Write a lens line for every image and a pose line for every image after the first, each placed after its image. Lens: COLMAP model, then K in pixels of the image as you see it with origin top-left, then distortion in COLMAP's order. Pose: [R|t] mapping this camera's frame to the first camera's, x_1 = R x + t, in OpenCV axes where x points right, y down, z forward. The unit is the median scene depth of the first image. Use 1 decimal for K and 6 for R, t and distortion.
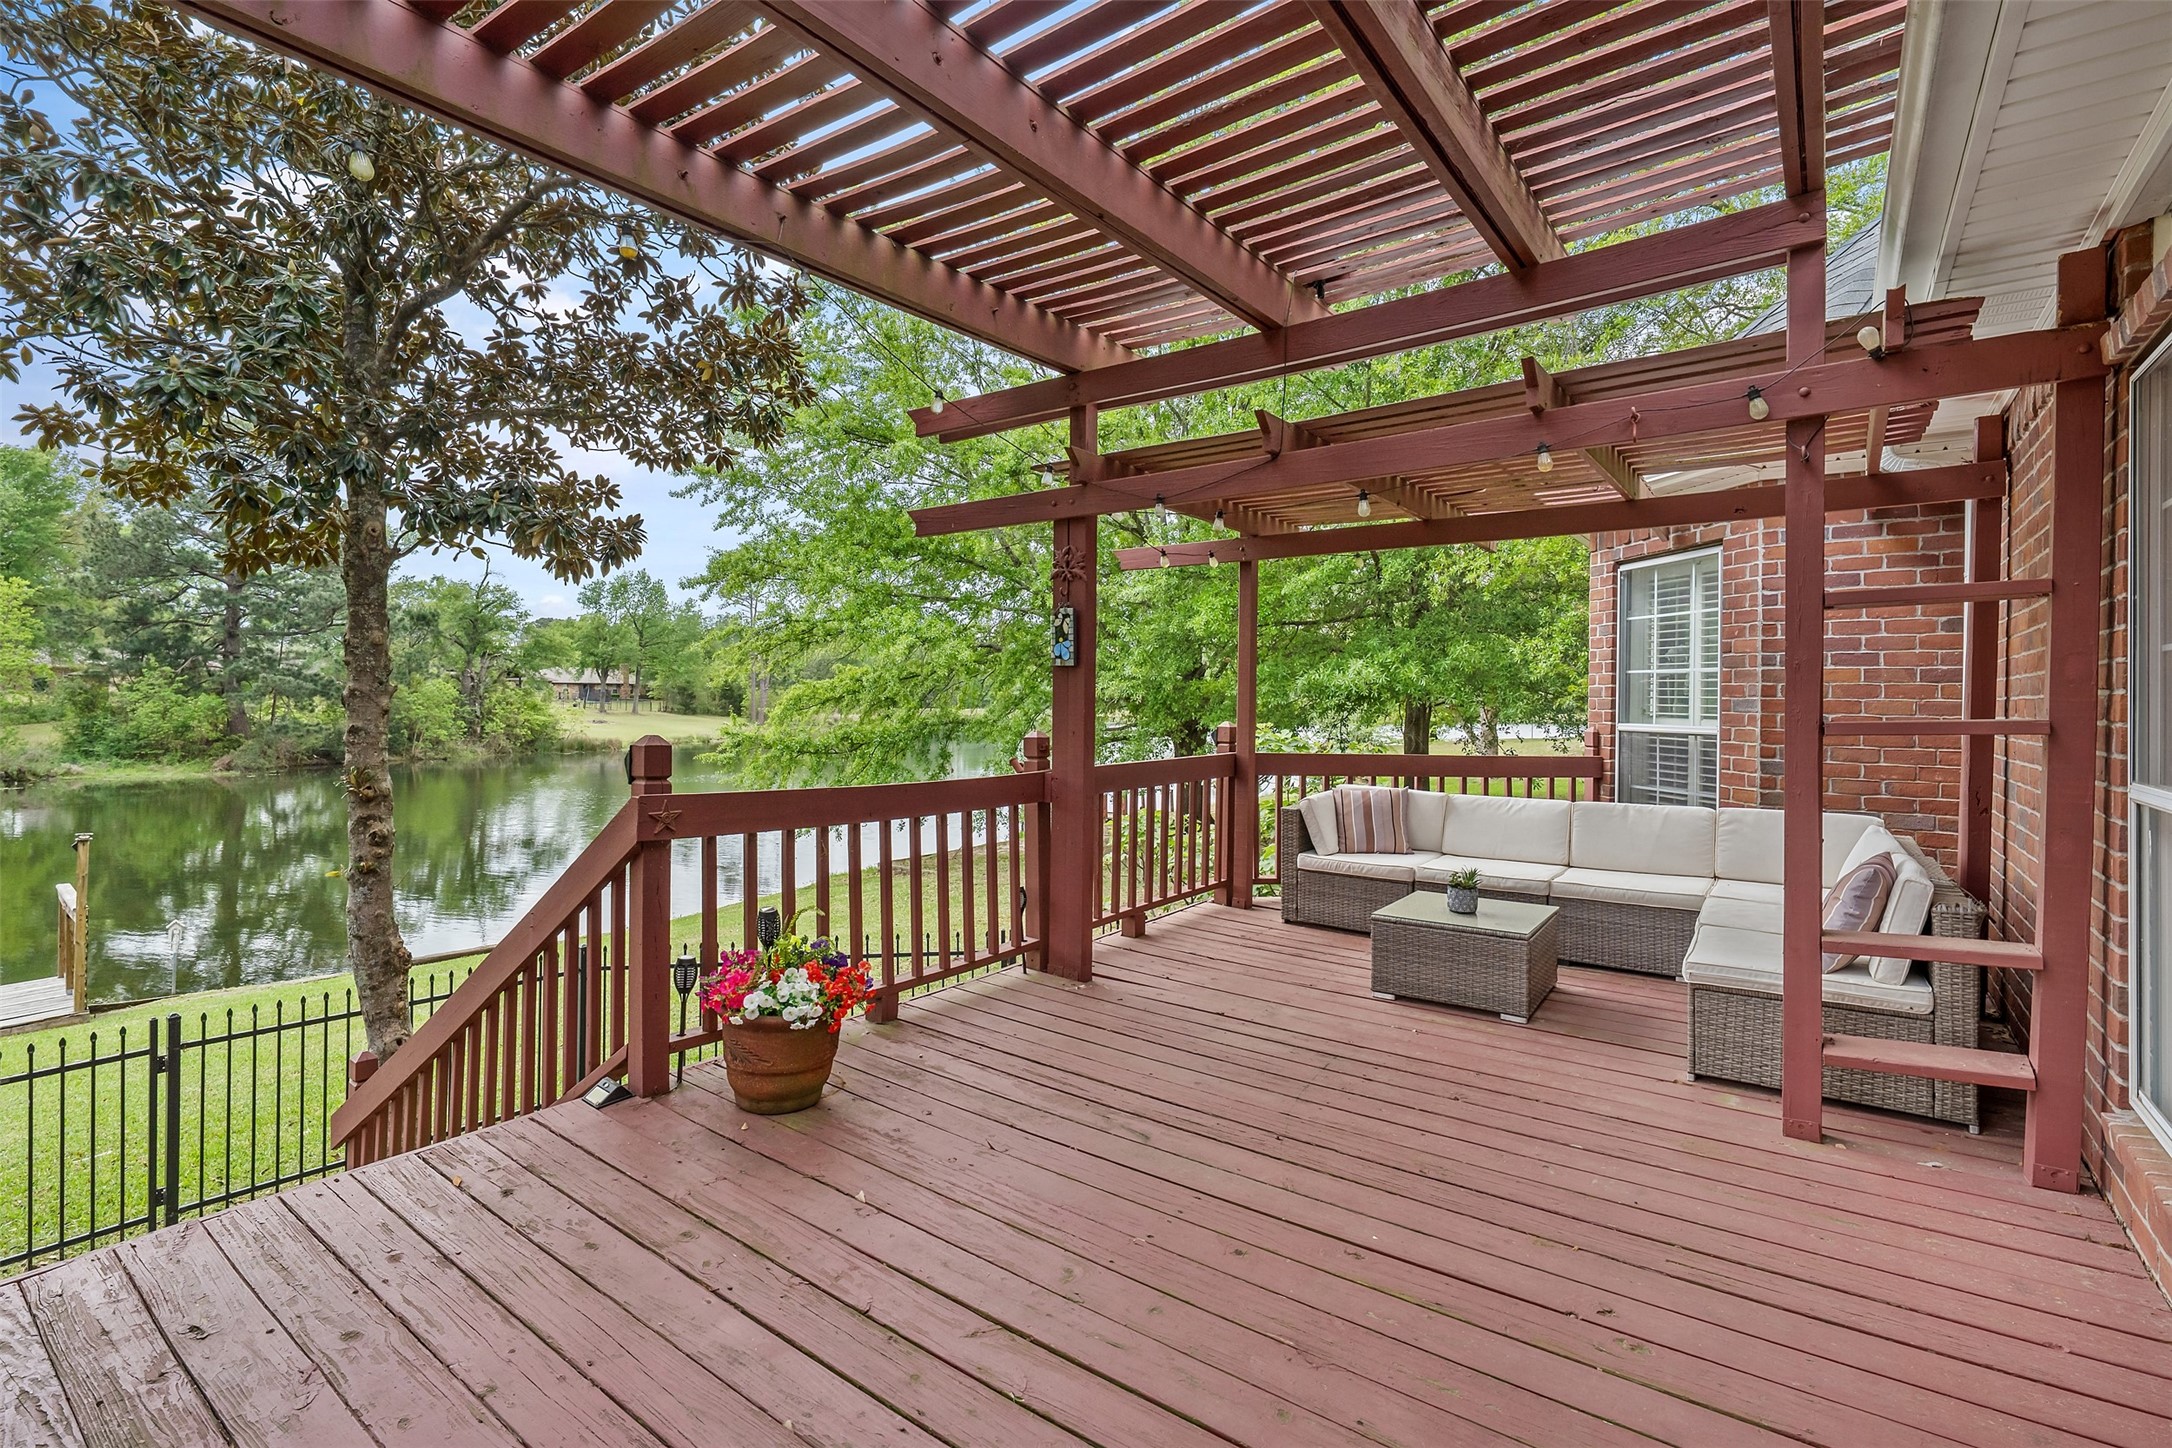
lens RADIAL K [[989.7, 0, 1085.9], [0, 989.7, 711.3], [0, 0, 1]] dist [-0.002188, -0.000293]
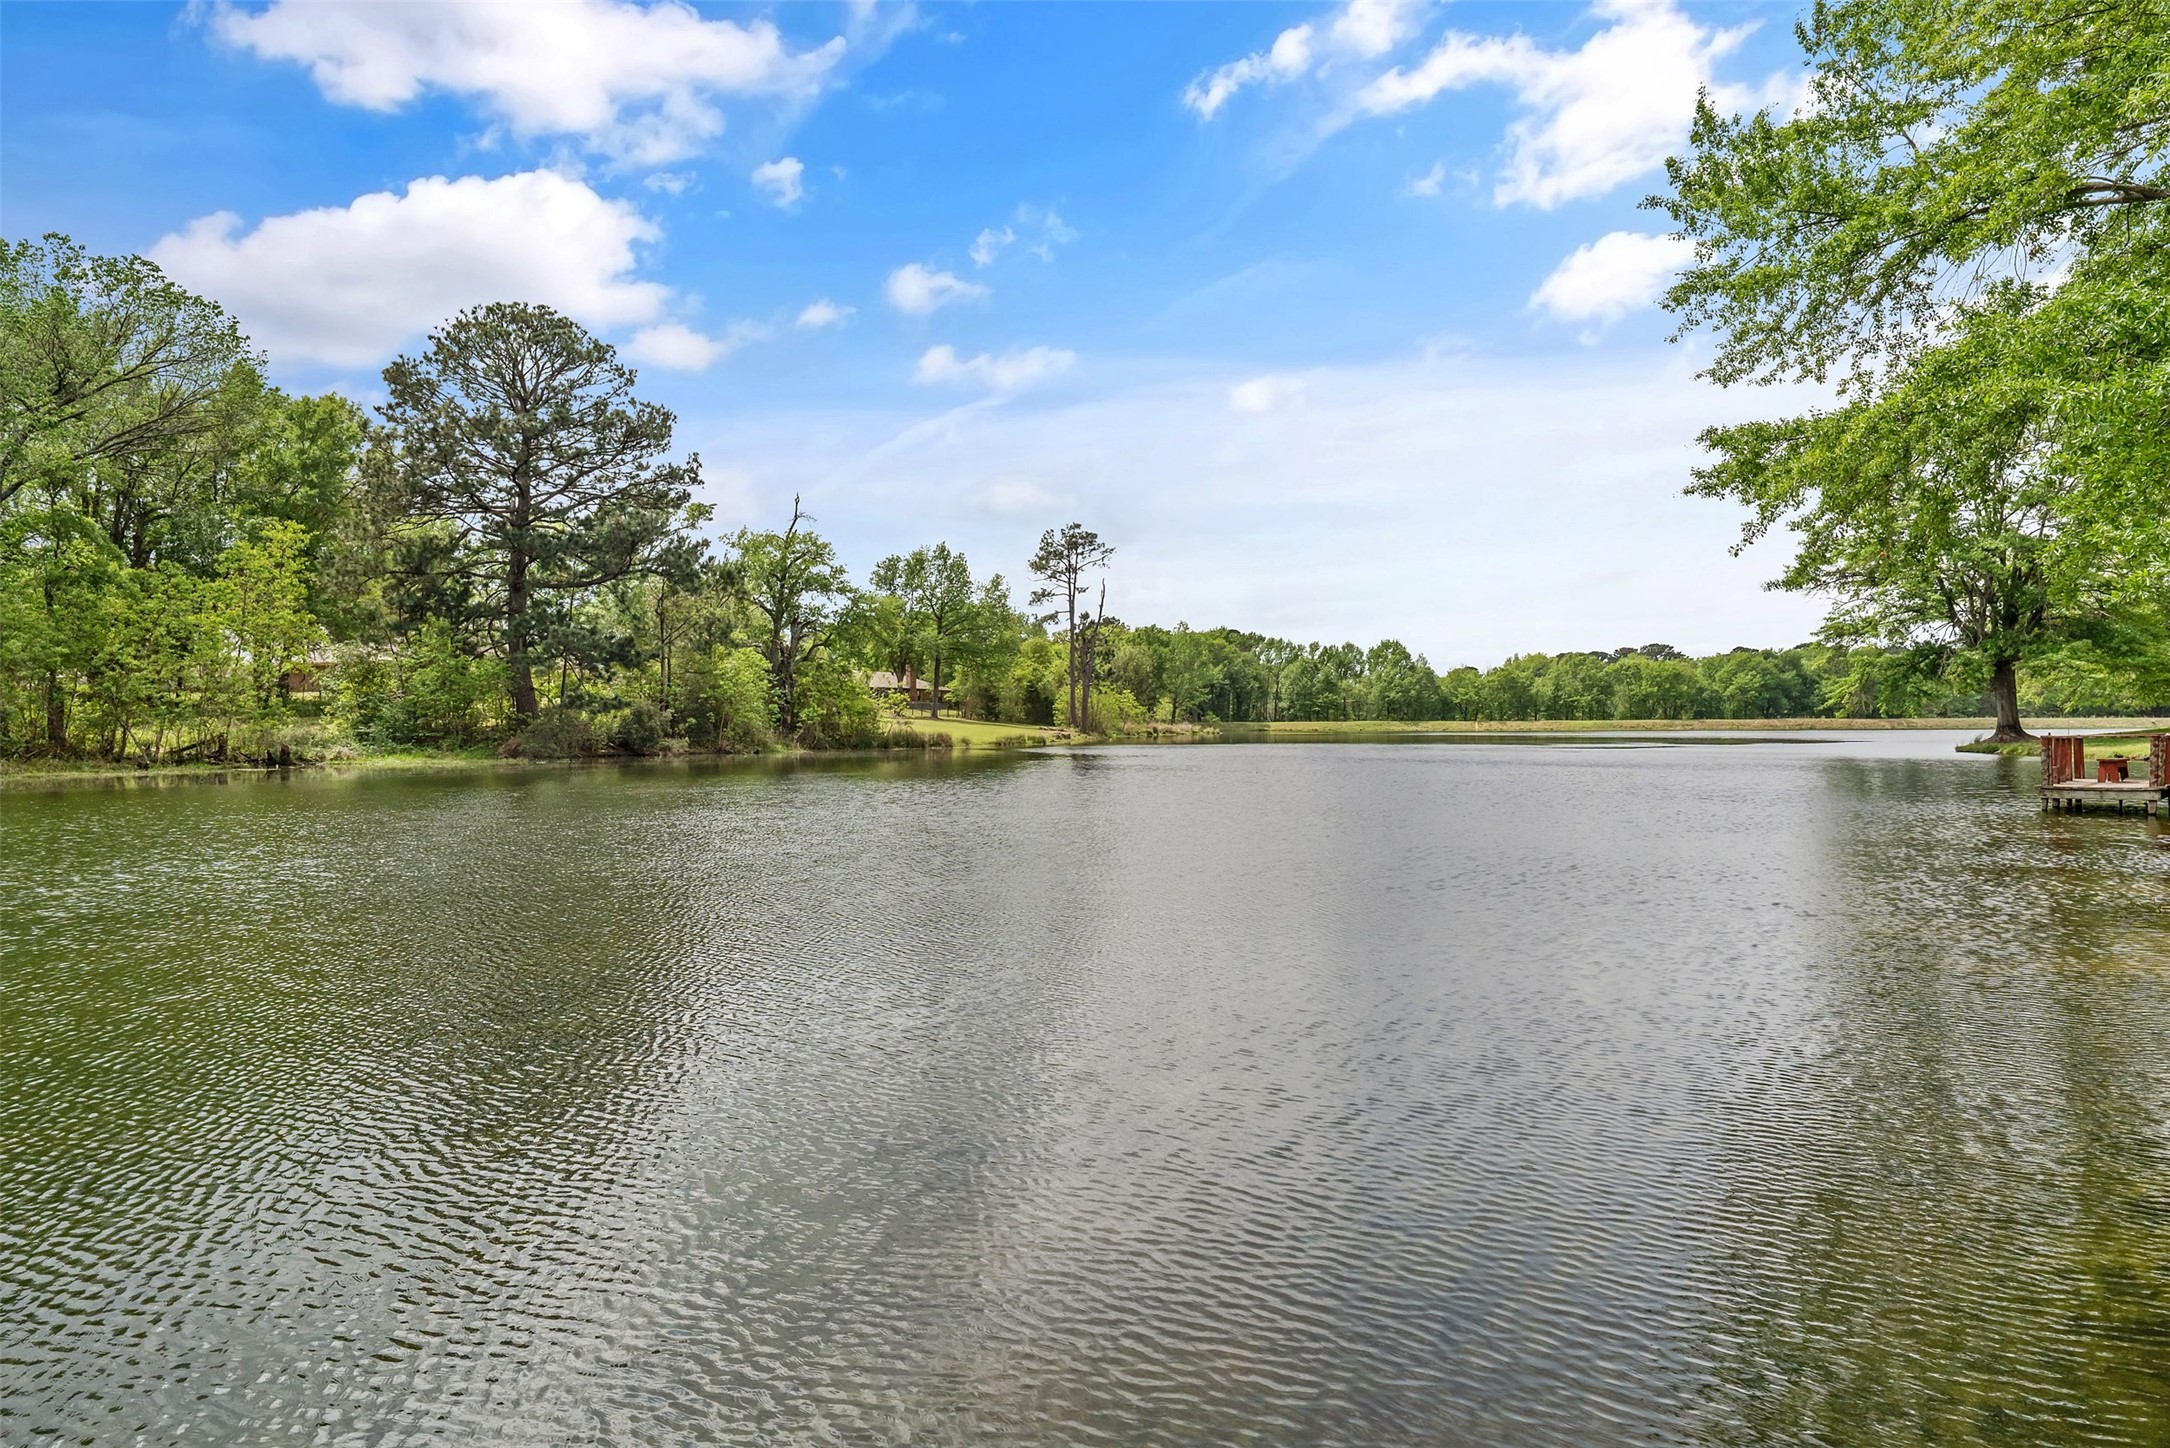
lens RADIAL K [[1135.0, 0, 1085.3], [0, 1135.0, 730.5], [0, 0, 1]] dist [0.001854, 0.000108]
pose [[0.969764, -0.013527, -0.243670, -0.178351], [0.010948, 0.999869, -0.011933, 0.041456], [0.243799, 0.008905, 0.969785, 0.201994]]
